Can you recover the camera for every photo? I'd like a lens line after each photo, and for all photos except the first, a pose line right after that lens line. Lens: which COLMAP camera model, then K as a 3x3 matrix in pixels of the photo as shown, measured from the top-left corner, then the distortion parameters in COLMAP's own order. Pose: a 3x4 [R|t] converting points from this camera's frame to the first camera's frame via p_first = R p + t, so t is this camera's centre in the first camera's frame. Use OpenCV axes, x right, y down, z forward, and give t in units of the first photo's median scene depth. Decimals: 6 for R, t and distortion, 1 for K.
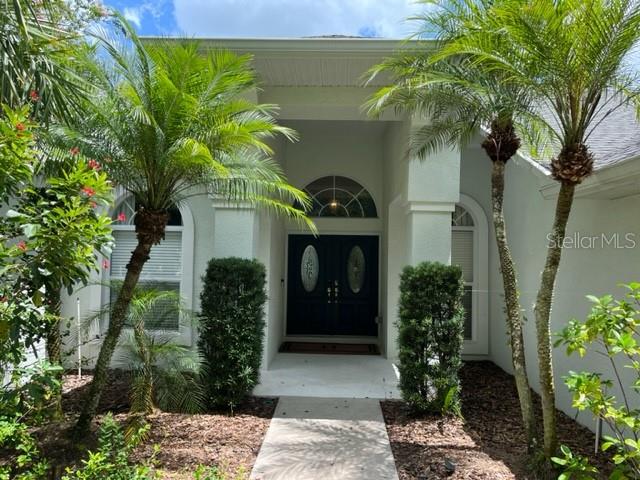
lens RADIAL K [[488.5, 0, 320.4], [0, 488.5, 238.9], [0, 0, 1]] dist [0.010588, 0.001739]
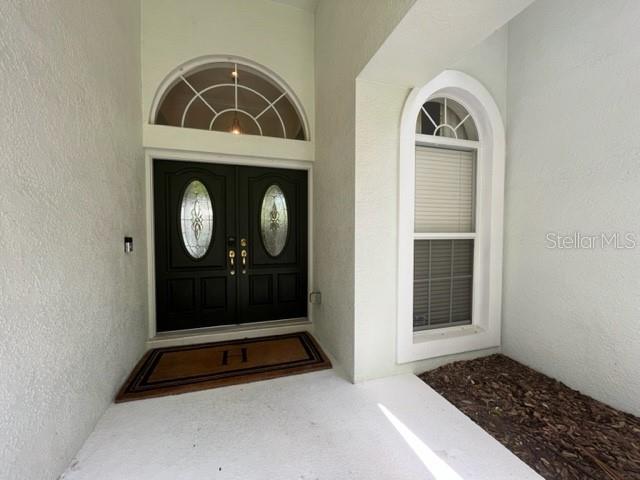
lens RADIAL K [[260.3, 0, 321.5], [0, 260.3, 237.2], [0, 0, 1]] dist [-0.007063, 0.000008]
pose [[0.941282, -0.026292, 0.336595, 0.014617], [0.006222, 0.998145, 0.060568, 0.064149], [-0.337563, -0.054917, 0.939699, 0.654777]]
